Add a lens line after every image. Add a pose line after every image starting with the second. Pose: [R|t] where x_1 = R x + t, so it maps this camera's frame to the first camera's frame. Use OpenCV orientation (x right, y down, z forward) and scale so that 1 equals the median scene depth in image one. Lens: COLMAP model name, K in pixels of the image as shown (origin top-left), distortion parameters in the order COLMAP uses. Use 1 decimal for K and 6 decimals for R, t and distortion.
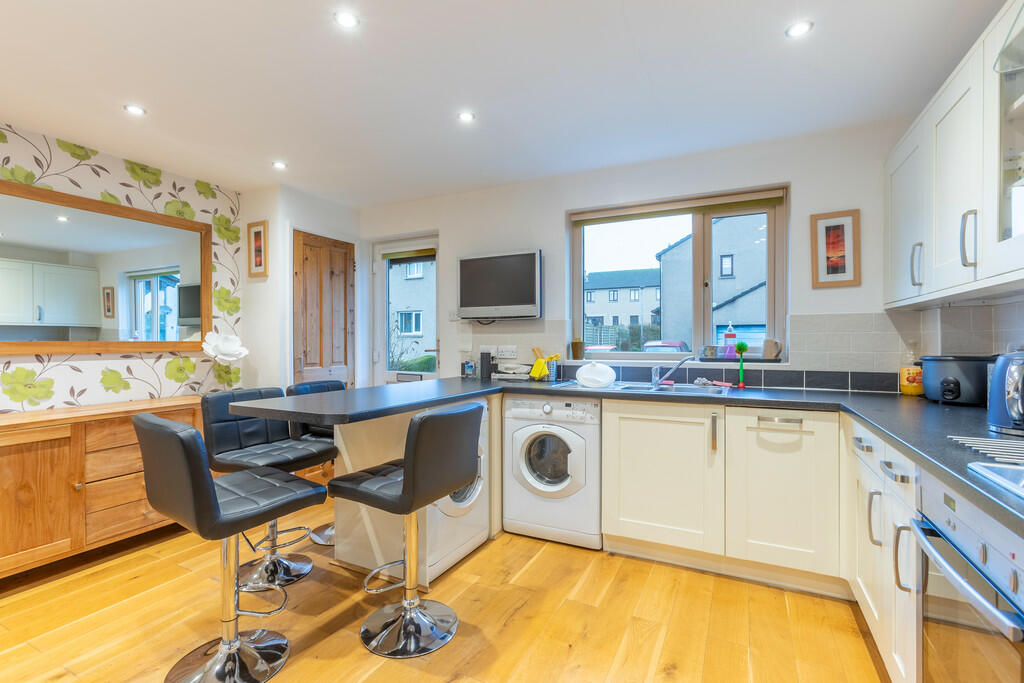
lens RADIAL K [[466.9, 0, 502.3], [0, 466.9, 340.7], [0, 0, 1]] dist [-0.003302, 0.001455]
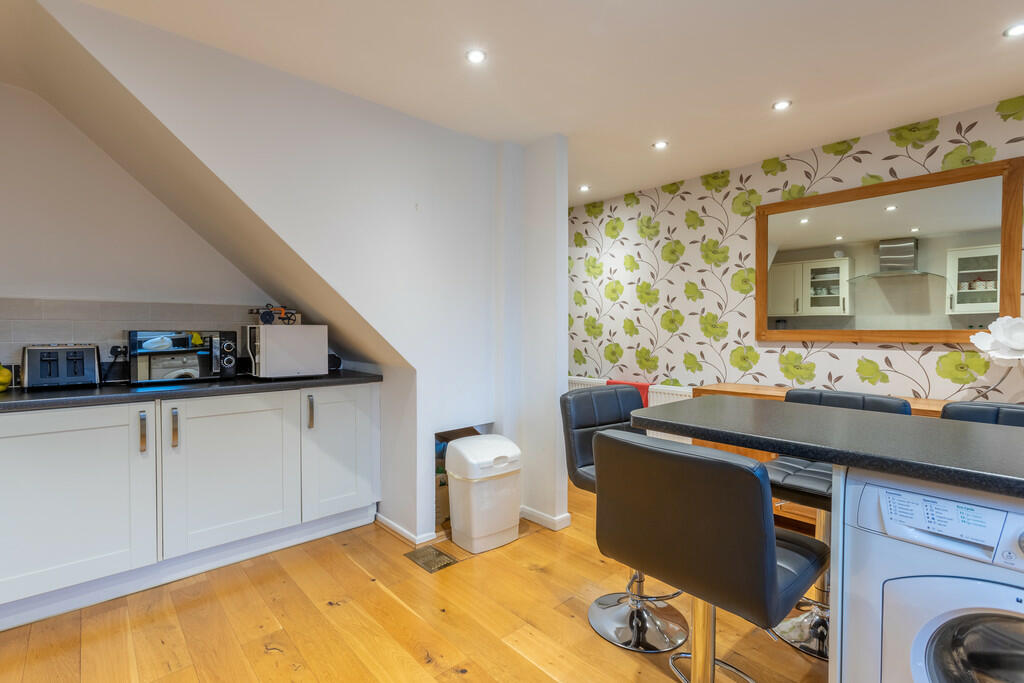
lens RADIAL K [[466.9, 0, 502.3], [0, 466.9, 340.7], [0, 0, 1]] dist [-0.003302, 0.001455]
pose [[-0.364042, 0.024594, -0.931058, 0.331685], [0.001582, 0.999666, 0.025788, -0.002614], [0.931381, 0.007916, -0.363960, 0.651715]]
